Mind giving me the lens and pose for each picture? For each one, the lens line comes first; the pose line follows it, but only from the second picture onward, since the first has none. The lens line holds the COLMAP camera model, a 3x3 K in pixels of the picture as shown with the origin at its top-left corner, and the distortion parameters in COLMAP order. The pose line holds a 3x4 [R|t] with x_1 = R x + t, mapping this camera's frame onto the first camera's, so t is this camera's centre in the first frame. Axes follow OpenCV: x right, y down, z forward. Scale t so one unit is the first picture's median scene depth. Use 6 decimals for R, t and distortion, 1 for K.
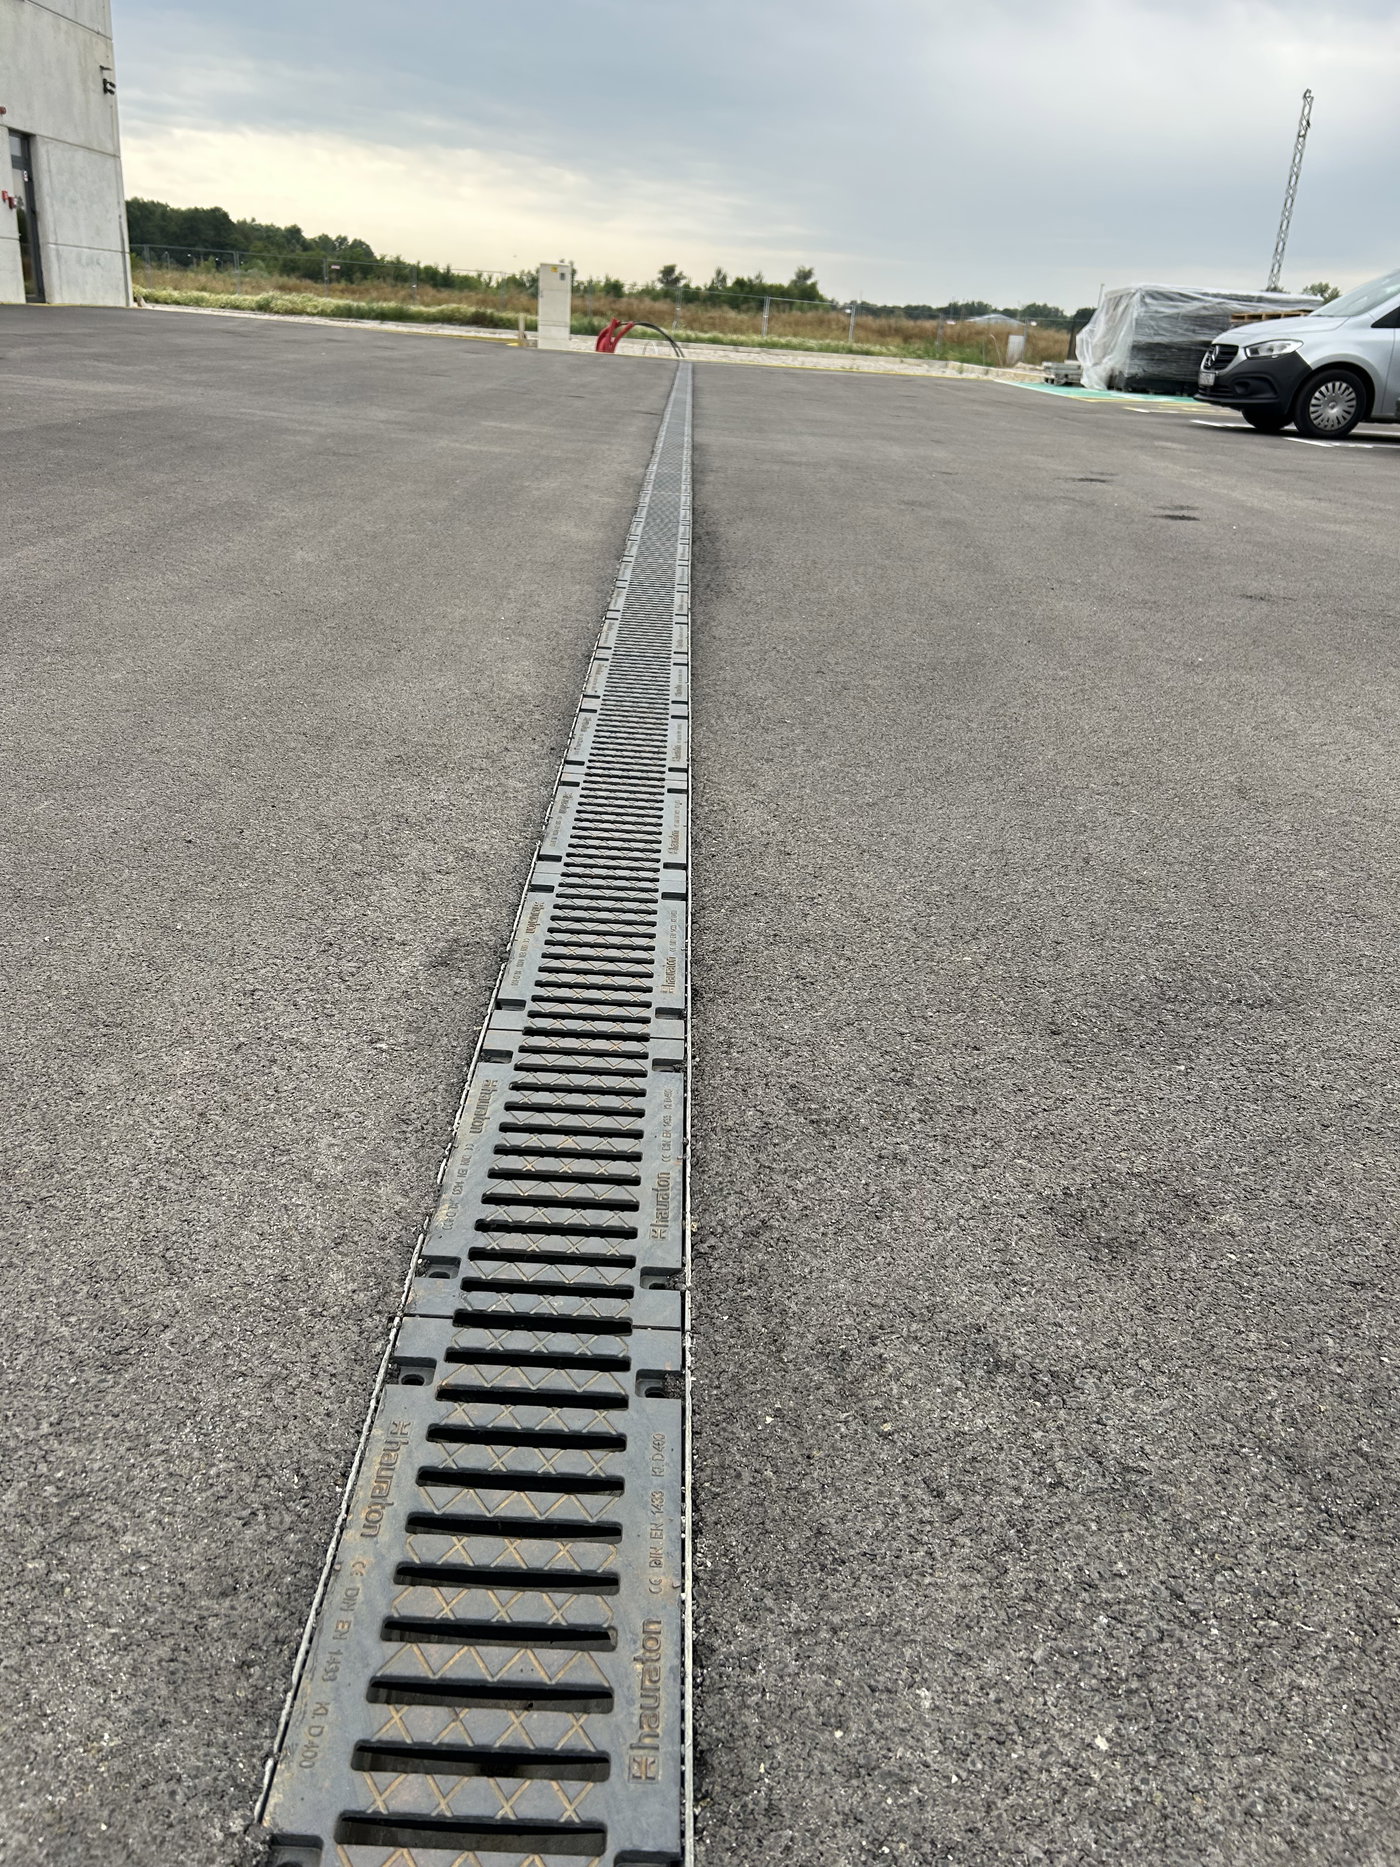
lens RADIAL K [[1464.5, 0, 700.6], [0, 1464.5, 882.5], [0, 0, 1]] dist [0.085280, -0.095454]
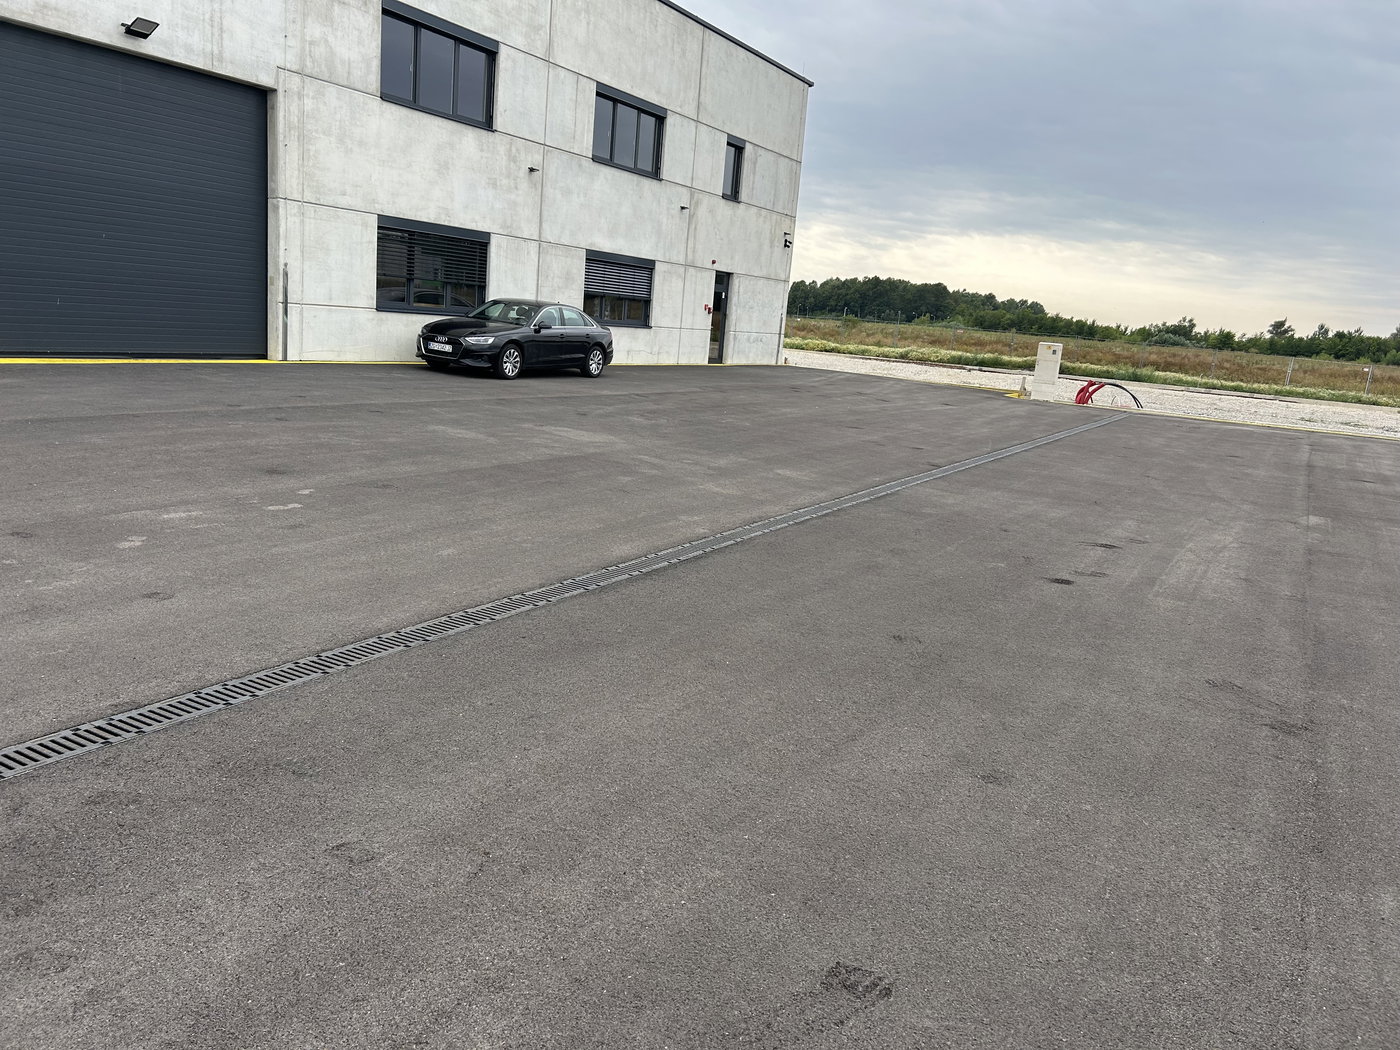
lens RADIAL K [[1063.8, 0, 683.6], [0, 1063.8, 519.6], [0, 0, 1]] dist [0.072647, -0.066031]
pose [[0.868129, 0.108418, -0.484353, 0.248206], [-0.205936, 0.966570, -0.152750, -0.028860], [0.451601, 0.232352, 0.861435, -0.072391]]
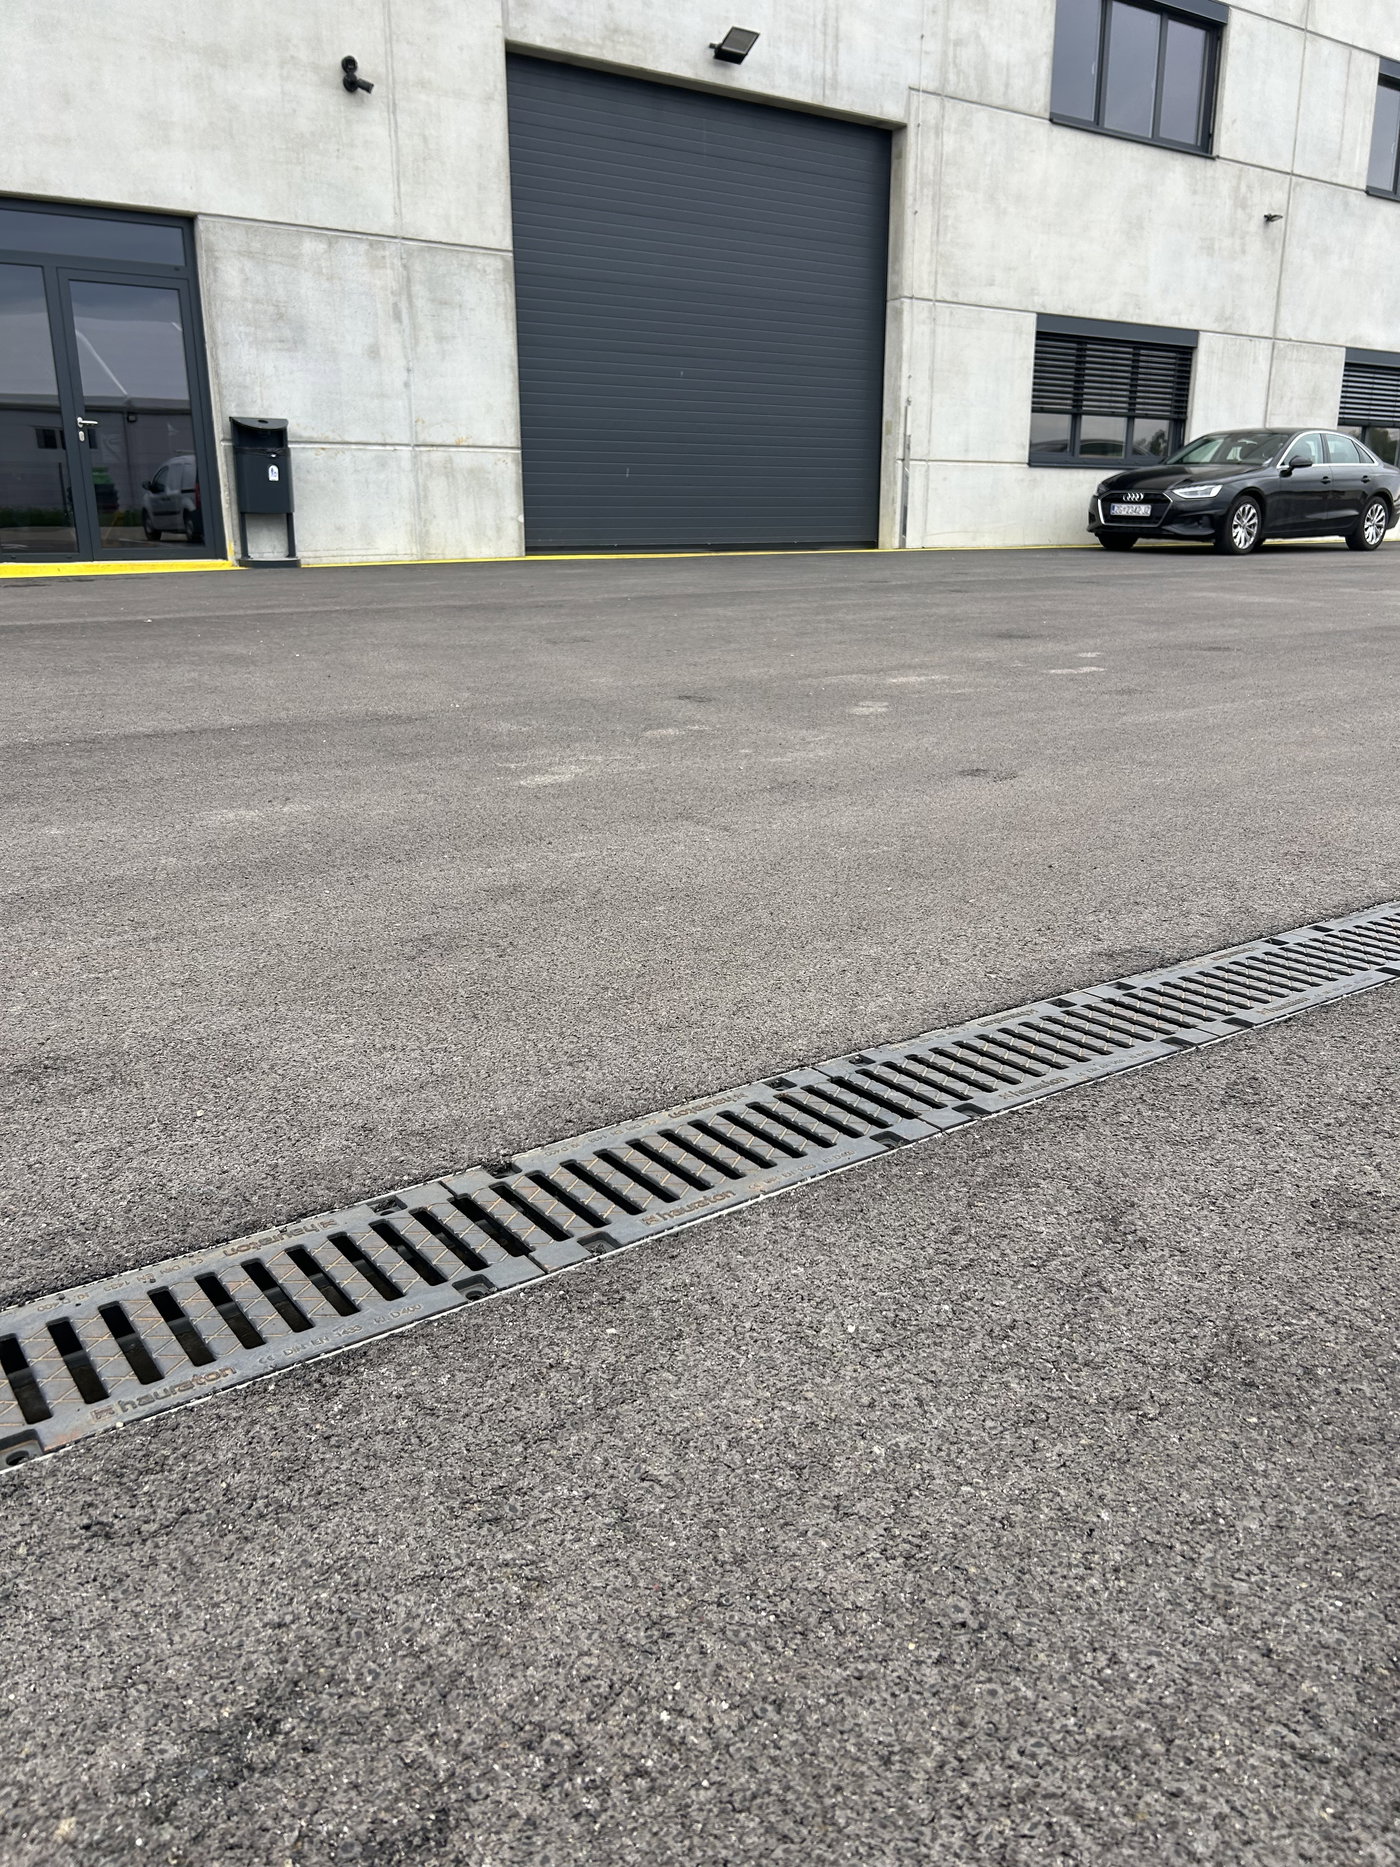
lens RADIAL K [[1412.1, 0, 700.0], [0, 1412.1, 933.5], [0, 0, 1]] dist [0.065654, -0.061906]
pose [[0.587020, 0.167262, -0.792105, 0.070435], [-0.251829, 0.967610, 0.017694, 0.012680], [0.769408, 0.189089, 0.610128, -0.001822]]
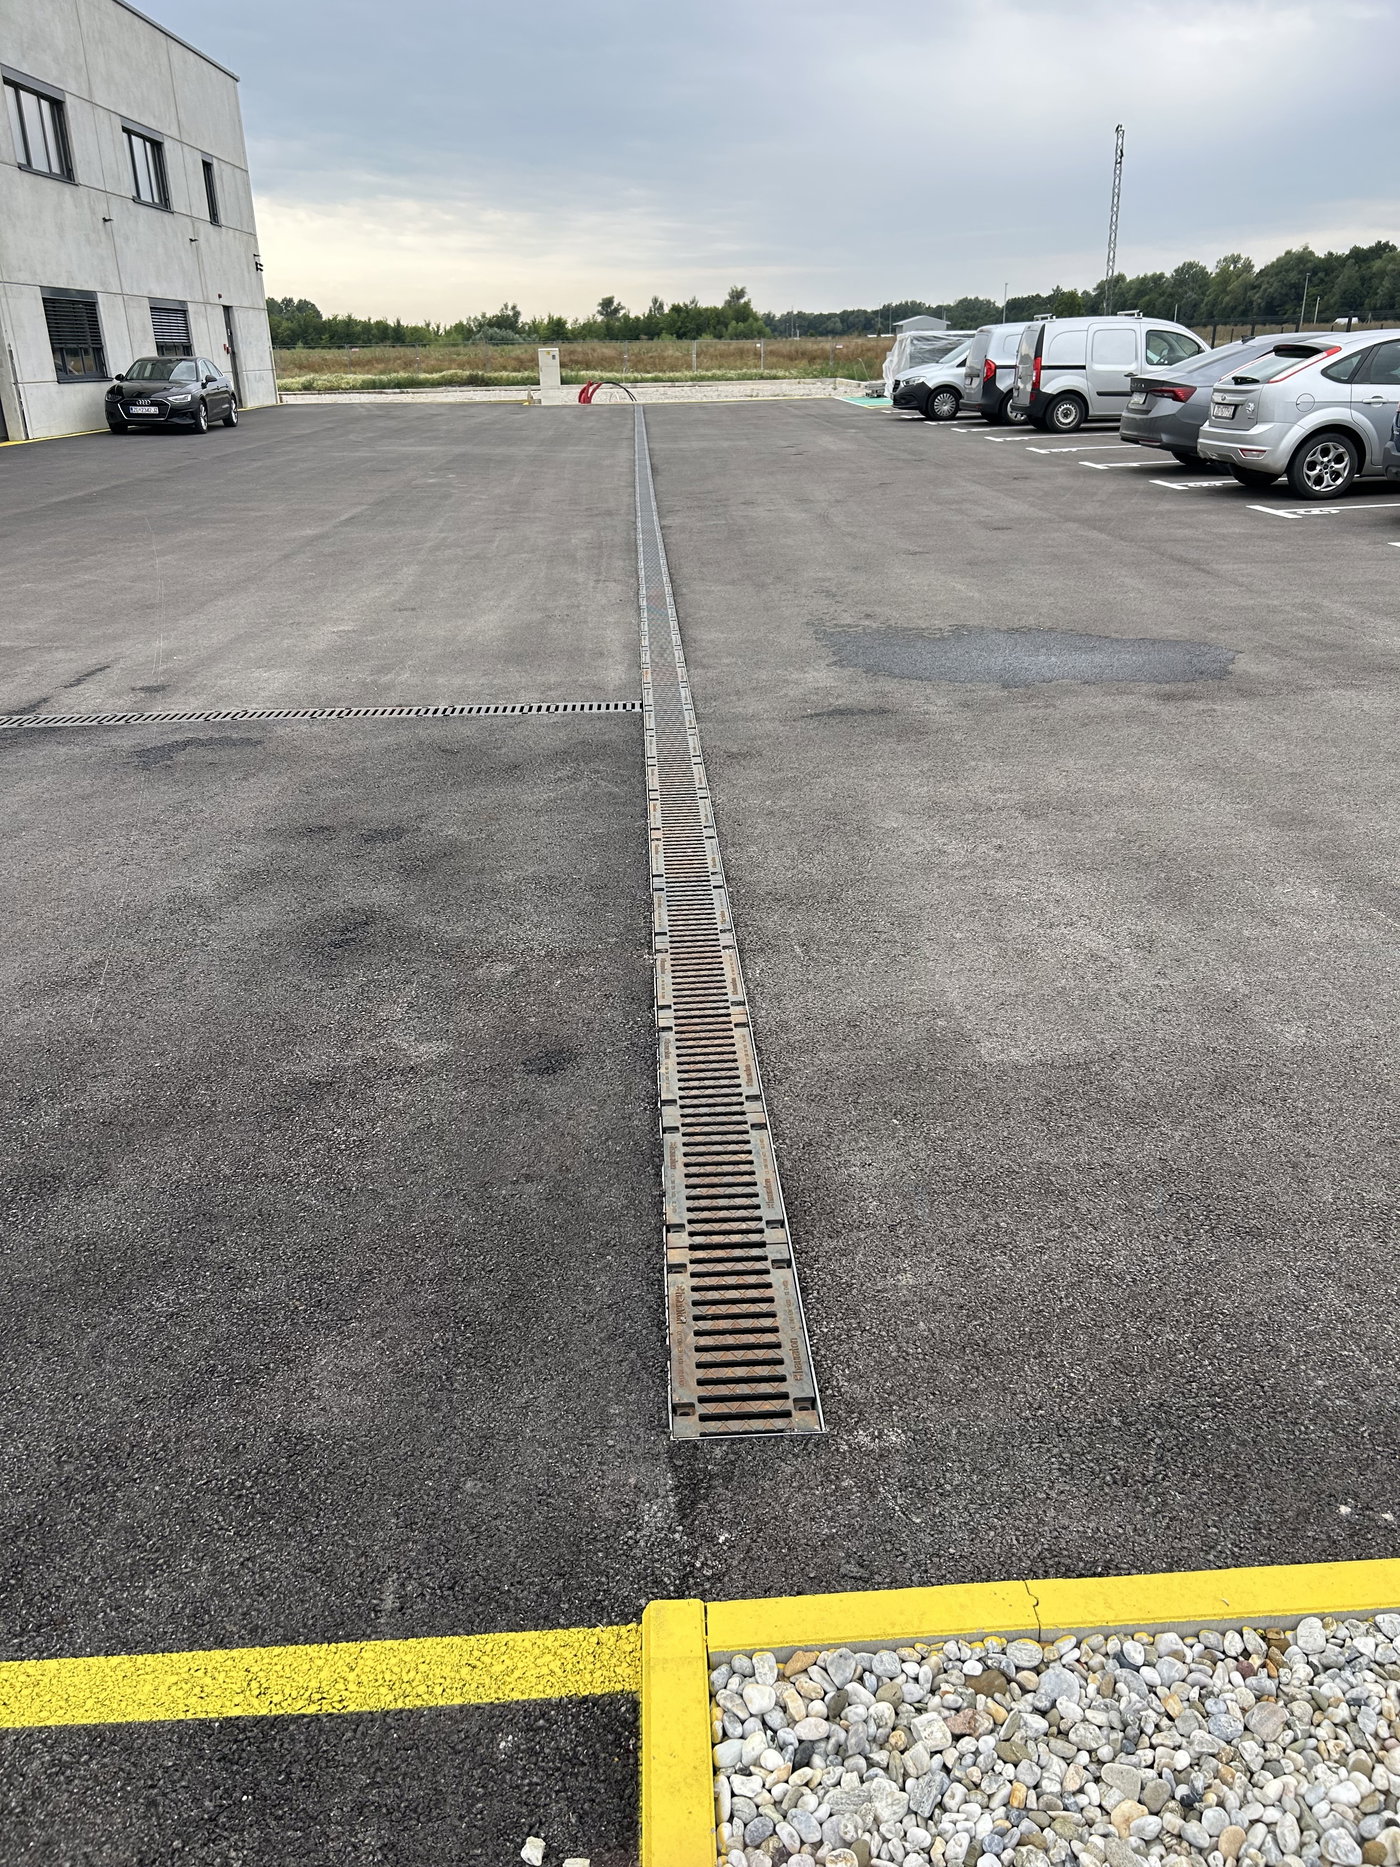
lens RADIAL K [[1418.7, 0, 695.3], [0, 1418.7, 910.8], [0, 0, 1]] dist [0.072647, -0.066031]
pose [[0.995421, -0.095588, -0.000860, 0.000774], [0.095591, 0.995325, 0.013815, 0.338439], [-0.000464, -0.013834, 0.999904, -1.062130]]
